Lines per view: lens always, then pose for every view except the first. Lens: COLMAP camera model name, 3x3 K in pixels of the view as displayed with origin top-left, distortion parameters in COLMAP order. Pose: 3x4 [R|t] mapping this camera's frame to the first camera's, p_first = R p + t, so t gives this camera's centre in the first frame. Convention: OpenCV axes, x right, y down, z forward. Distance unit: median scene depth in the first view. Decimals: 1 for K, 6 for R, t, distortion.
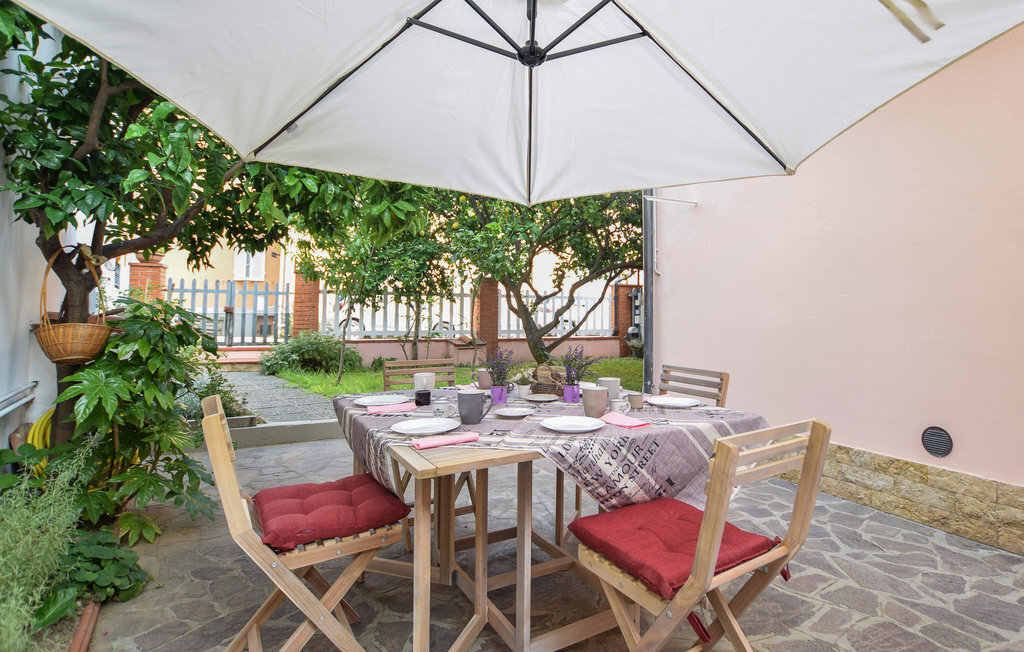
lens RADIAL K [[520.7, 0, 513.4], [0, 520.7, 305.9], [0, 0, 1]] dist [-0.032286, 0.000067]
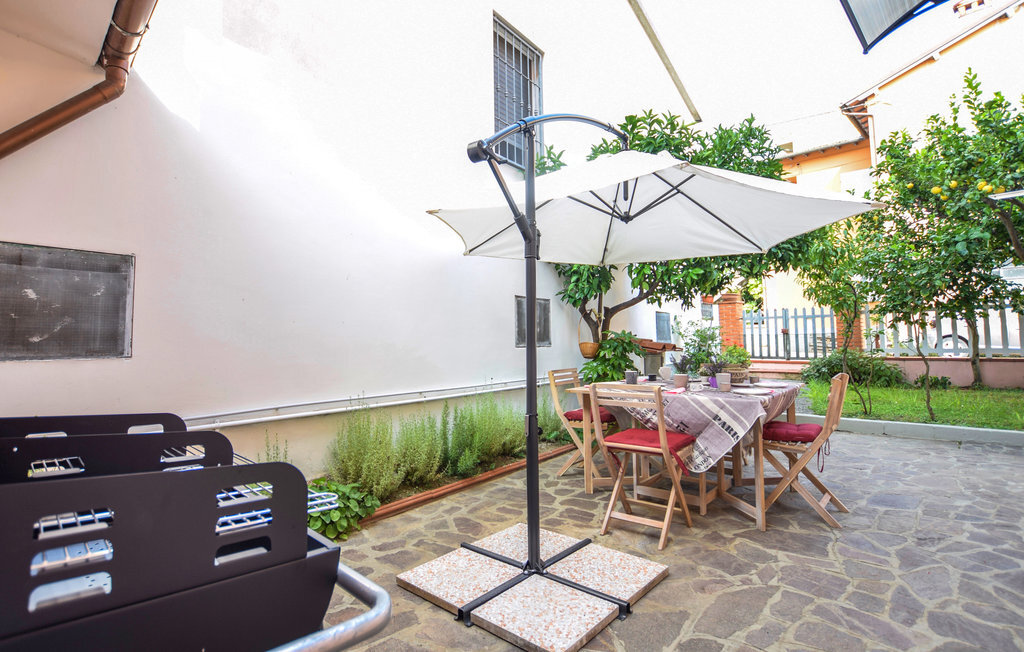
lens RADIAL K [[475.8, 0, 487.9], [0, 475.8, 311.9], [0, 0, 1]] dist [-0.027551, 0.000069]
pose [[0.271734, -0.066393, -0.960080, 0.996286], [0.036806, 0.997605, -0.058570, 0.002071], [0.961668, -0.019421, 0.273526, -0.088915]]
